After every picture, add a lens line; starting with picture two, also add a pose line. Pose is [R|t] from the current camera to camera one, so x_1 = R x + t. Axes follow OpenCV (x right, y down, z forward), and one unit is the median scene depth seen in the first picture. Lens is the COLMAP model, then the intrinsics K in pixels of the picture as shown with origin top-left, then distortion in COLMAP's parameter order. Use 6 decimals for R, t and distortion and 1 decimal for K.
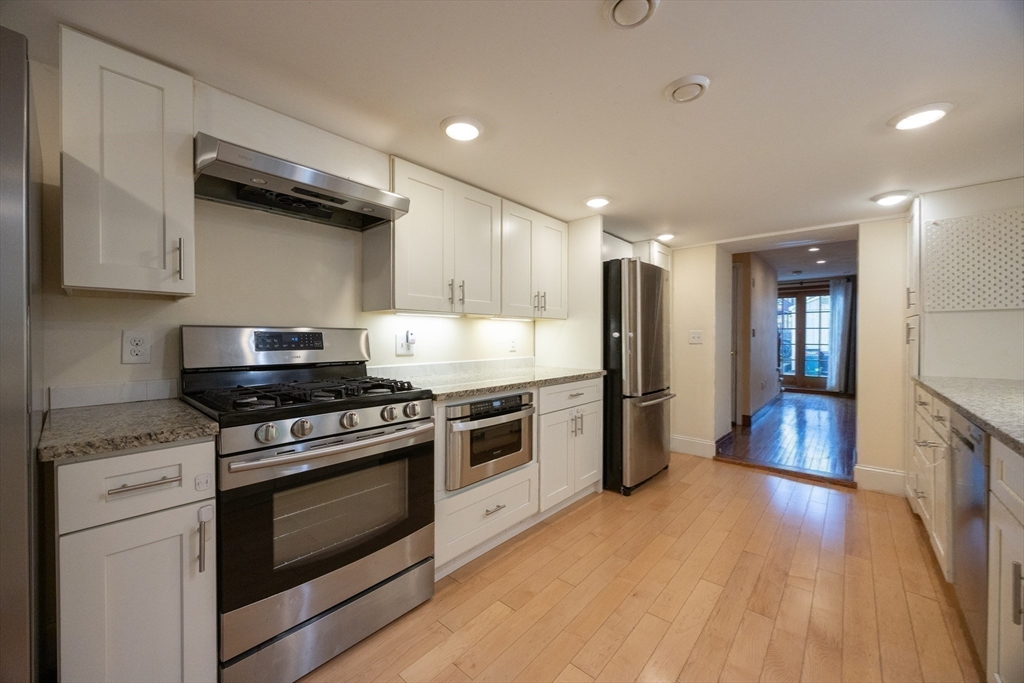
lens RADIAL K [[390.1, 0, 509.8], [0, 390.1, 342.9], [0, 0, 1]] dist [0.000128, 0.000098]
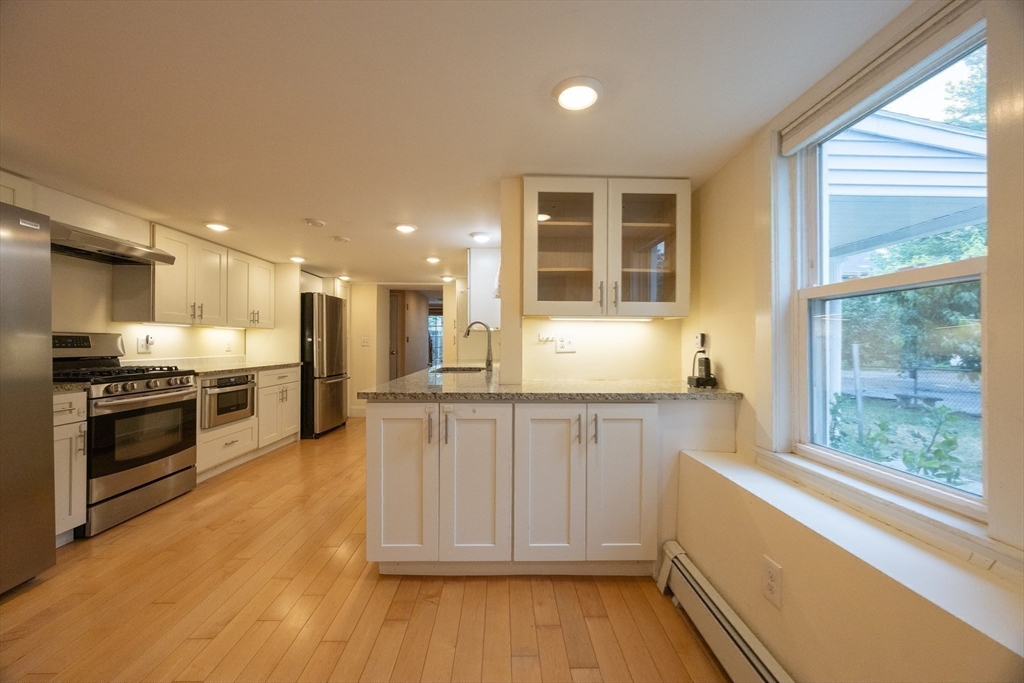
lens RADIAL K [[390.1, 0, 509.8], [0, 390.1, 342.9], [0, 0, 1]] dist [0.000128, 0.000098]
pose [[0.741589, 0.004239, 0.670841, -0.244930], [0.004840, 0.999920, -0.011669, 0.019452], [-0.670837, 0.011900, 0.741509, -0.936804]]
